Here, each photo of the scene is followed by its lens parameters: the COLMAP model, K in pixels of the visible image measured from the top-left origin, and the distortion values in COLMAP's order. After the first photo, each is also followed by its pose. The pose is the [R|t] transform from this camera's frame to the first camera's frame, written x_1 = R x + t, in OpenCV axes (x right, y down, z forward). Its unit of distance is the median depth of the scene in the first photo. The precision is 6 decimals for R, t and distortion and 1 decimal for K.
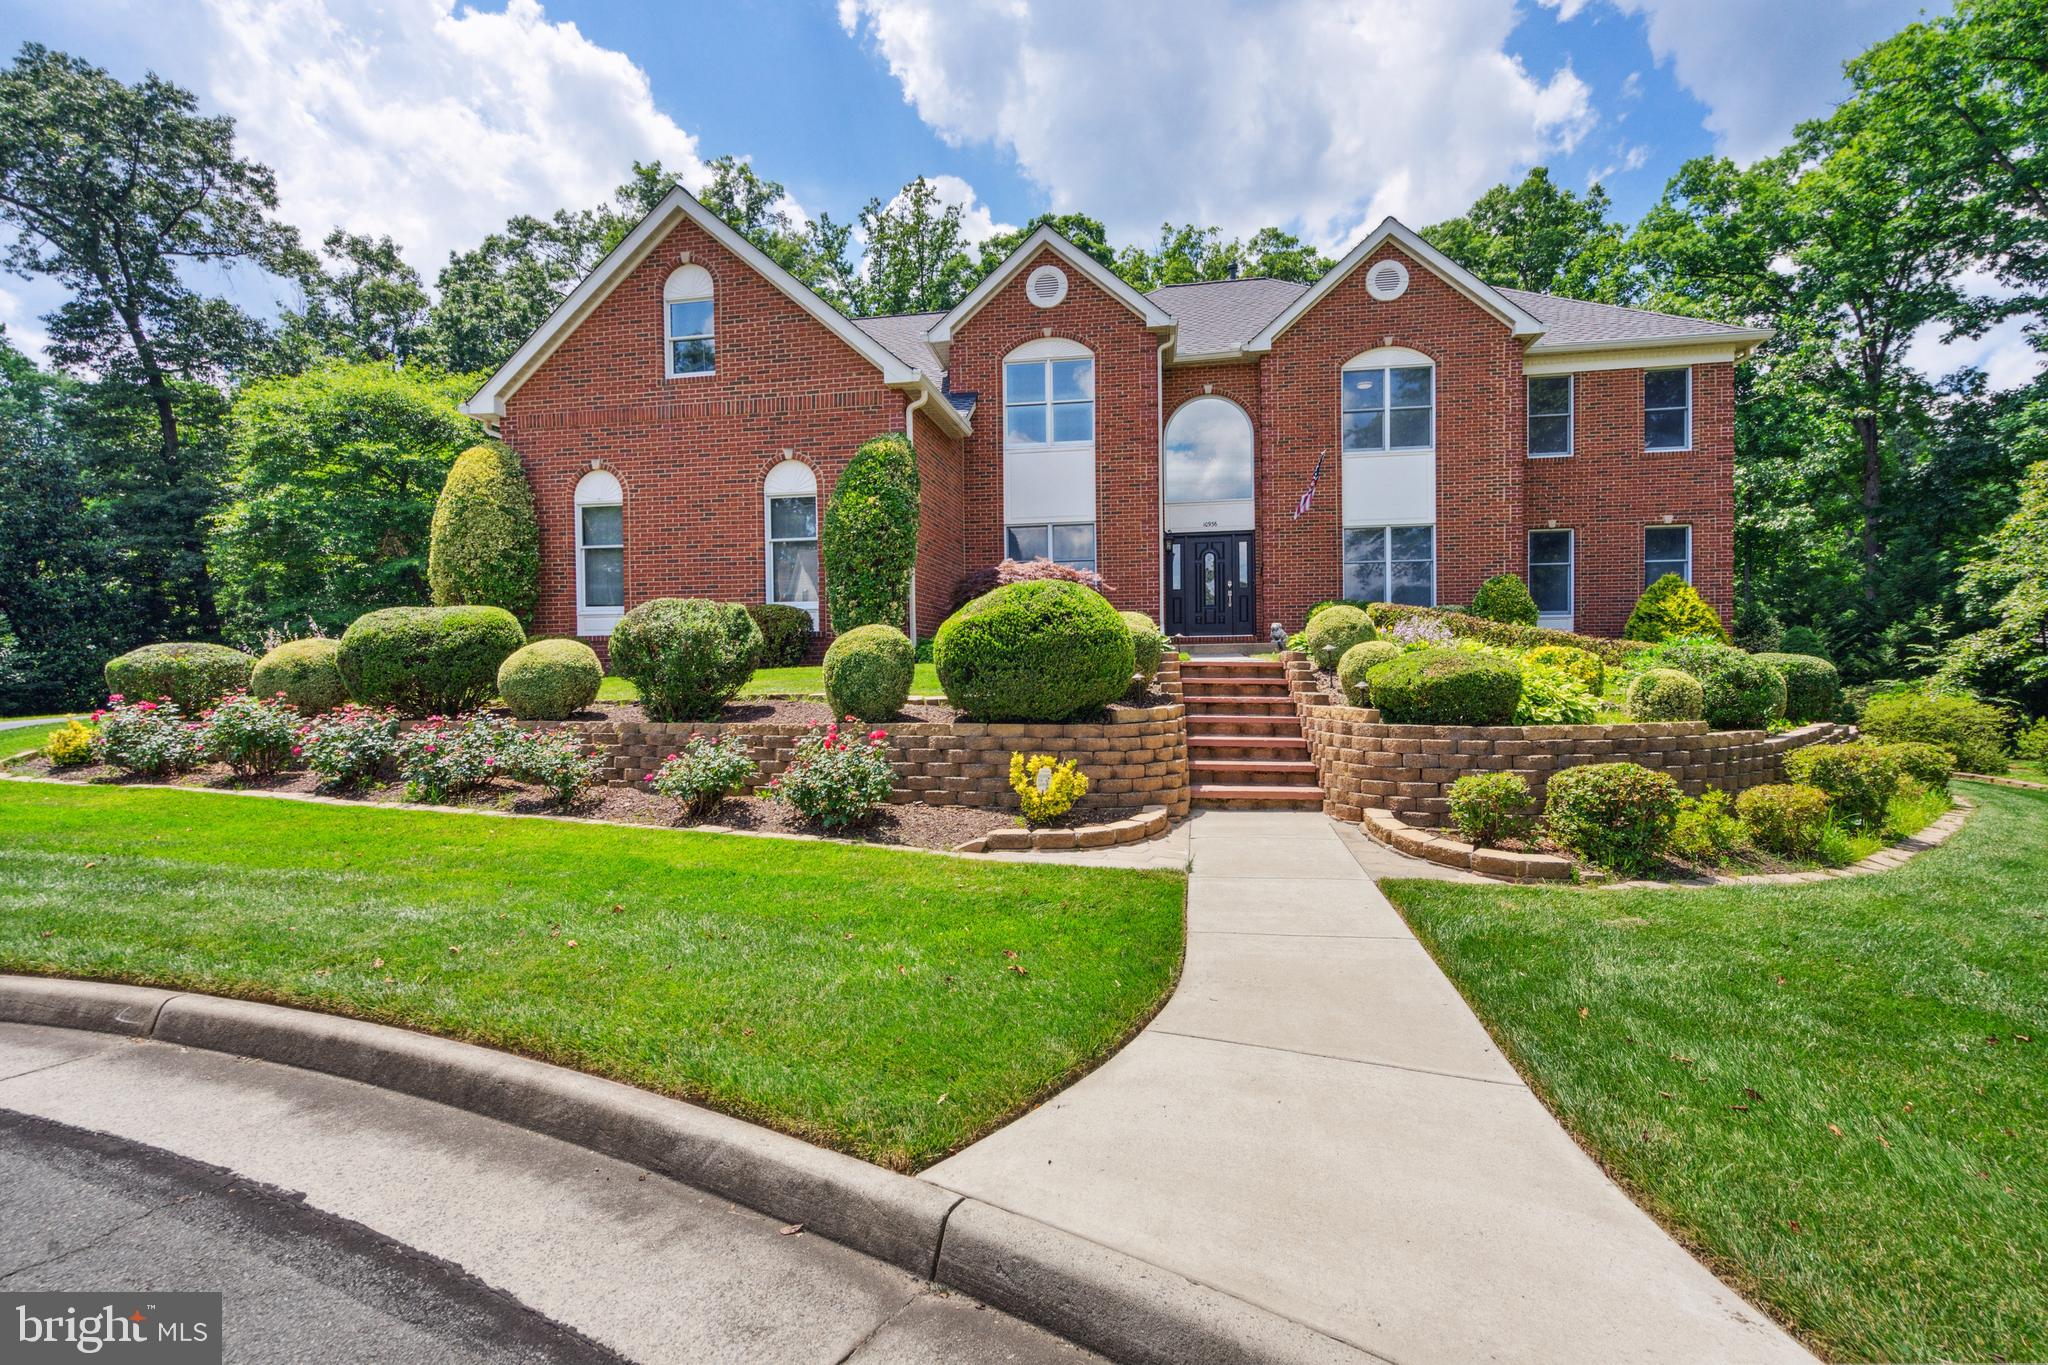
lens RADIAL K [[942.8, 0, 1022.1], [0, 942.8, 692.9], [0, 0, 1]] dist [-0.000864, -0.000231]
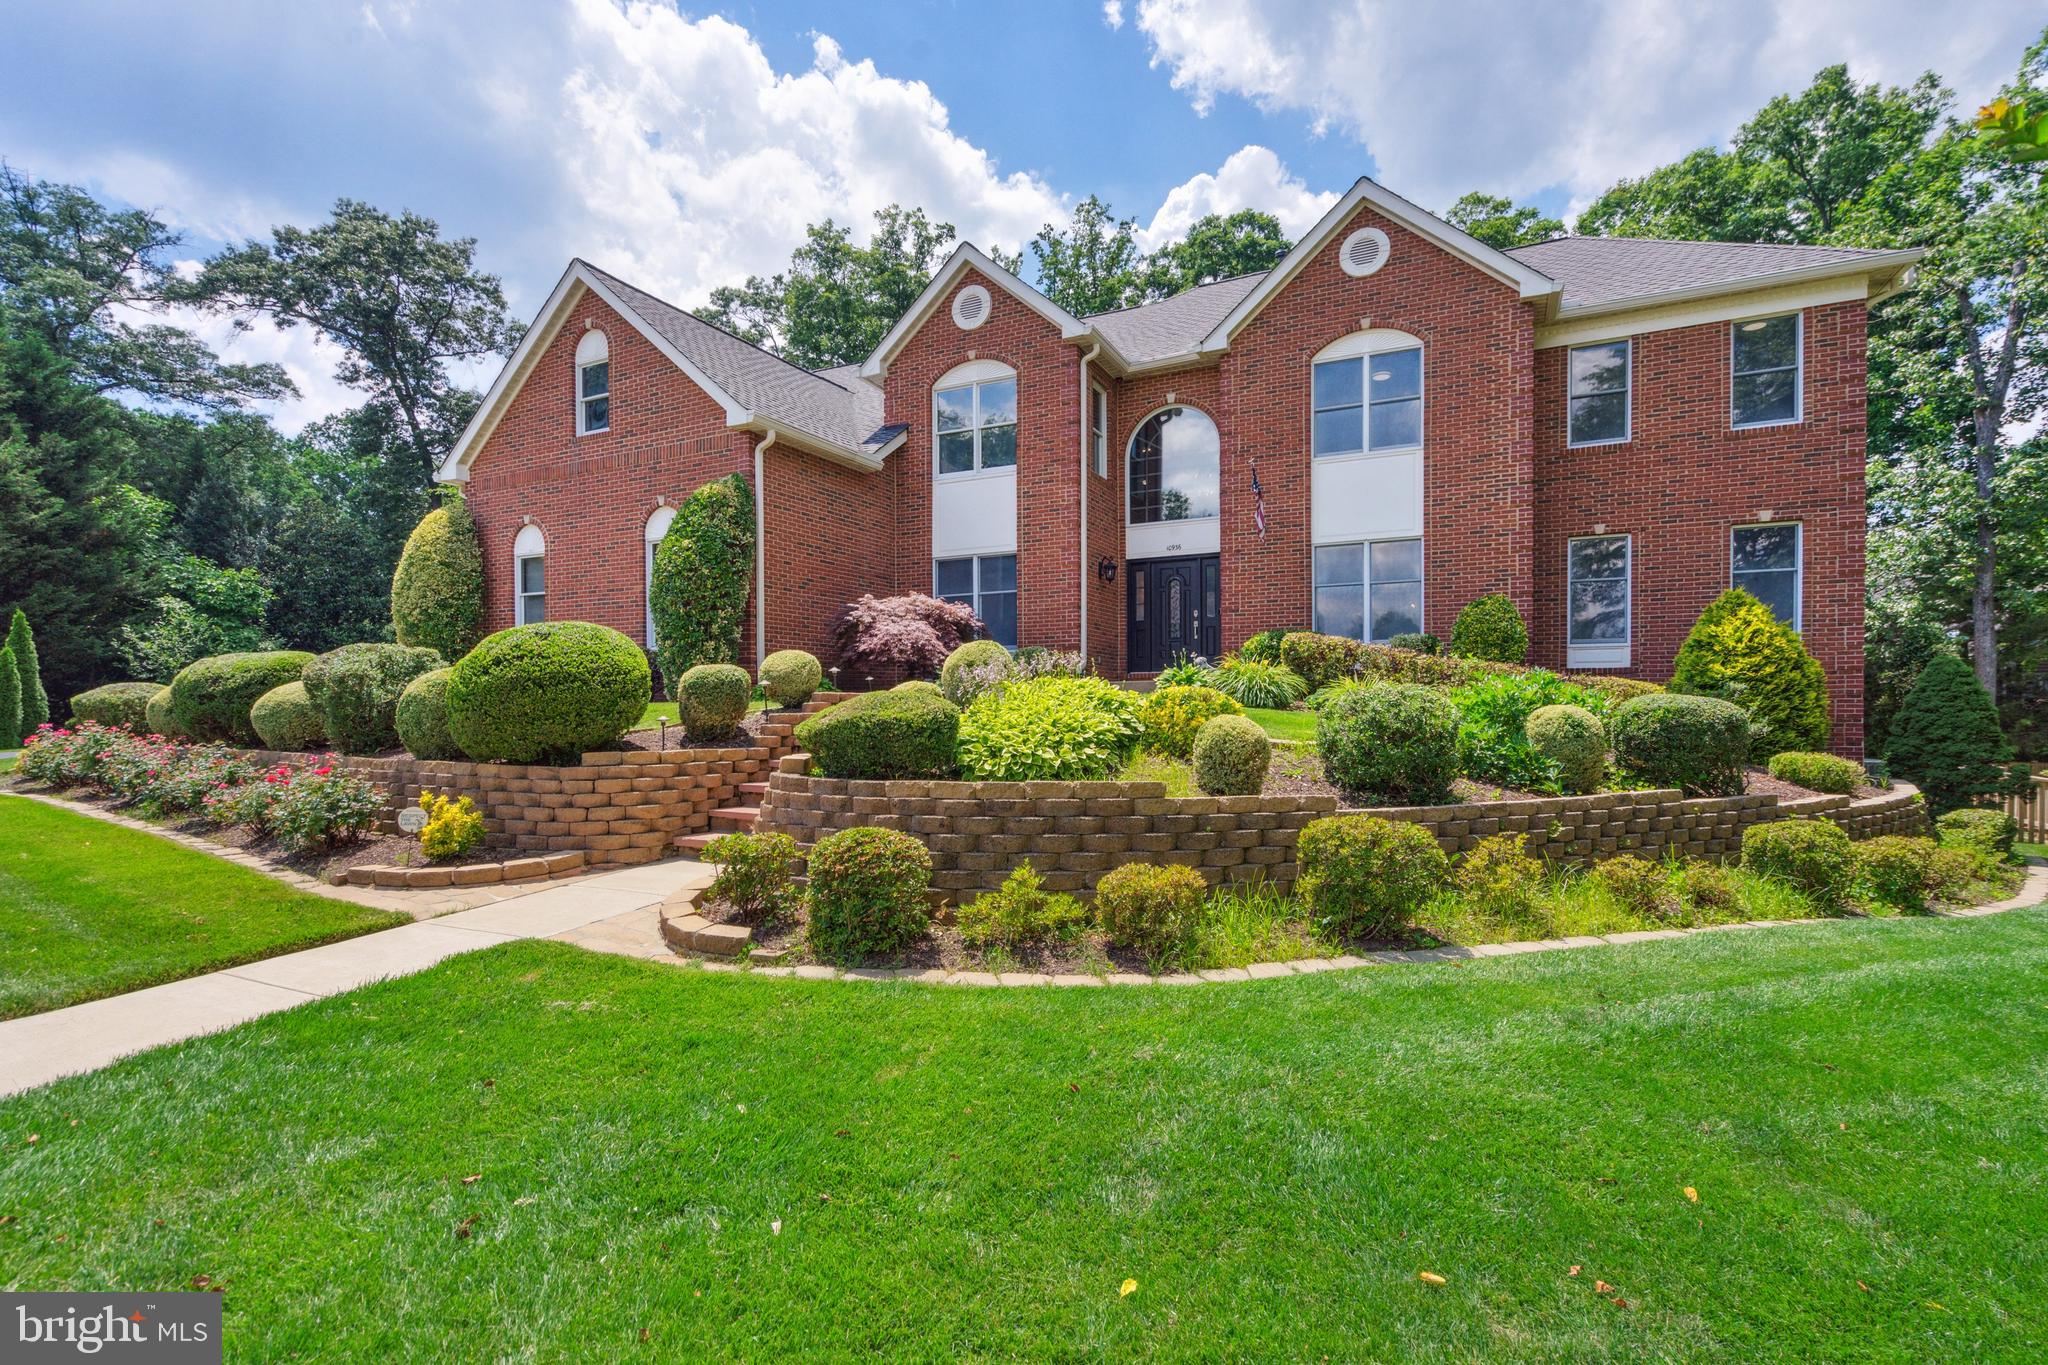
lens RADIAL K [[976.8, 0, 993.6], [0, 976.8, 721.7], [0, 0, 1]] dist [0.000650, -0.000625]
pose [[0.952662, 0.011595, -0.303810, 0.340066], [-0.013523, 0.999900, -0.004245, -0.006536], [0.303730, 0.008153, 0.952723, 0.062929]]
